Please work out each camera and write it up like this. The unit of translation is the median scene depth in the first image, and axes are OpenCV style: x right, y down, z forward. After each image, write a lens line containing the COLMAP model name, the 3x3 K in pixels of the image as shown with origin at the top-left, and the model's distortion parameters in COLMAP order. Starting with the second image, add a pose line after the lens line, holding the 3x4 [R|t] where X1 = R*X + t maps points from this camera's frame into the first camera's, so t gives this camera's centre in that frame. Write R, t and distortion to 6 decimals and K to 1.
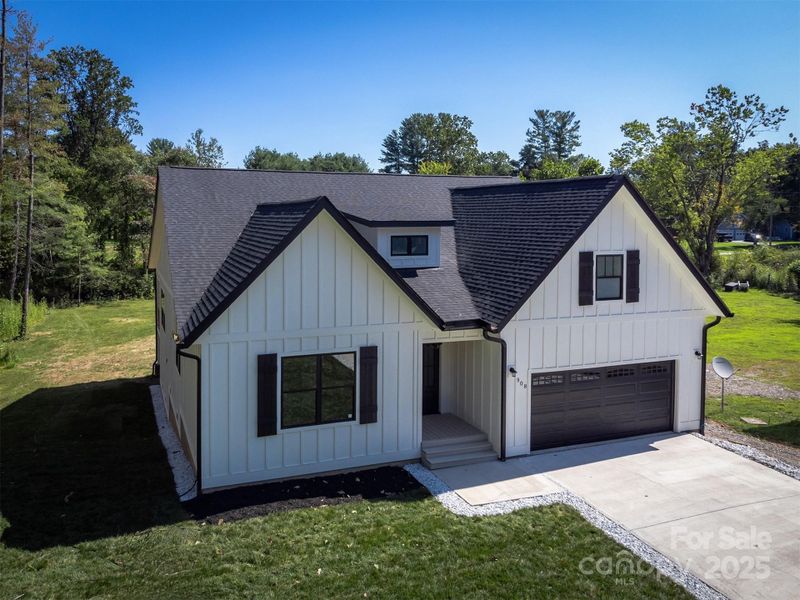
lens RADIAL K [[647.3, 0, 364.5], [0, 647.3, 248.4], [0, 0, 1]] dist [0.011489, -0.000102]
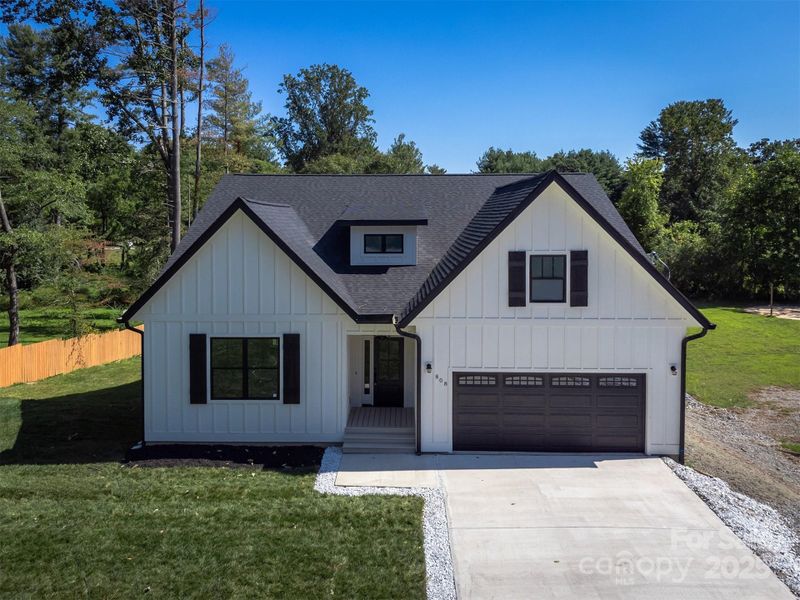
lens RADIAL K [[671.8, 0, 391.9], [0, 671.8, 248.1], [0, 0, 1]] dist [0.016200, 0.002583]
pose [[0.925443, 0.010905, -0.378731, 0.557891], [-0.013102, 0.999909, -0.003225, 0.006493], [0.378661, 0.007946, 0.925501, 0.004151]]
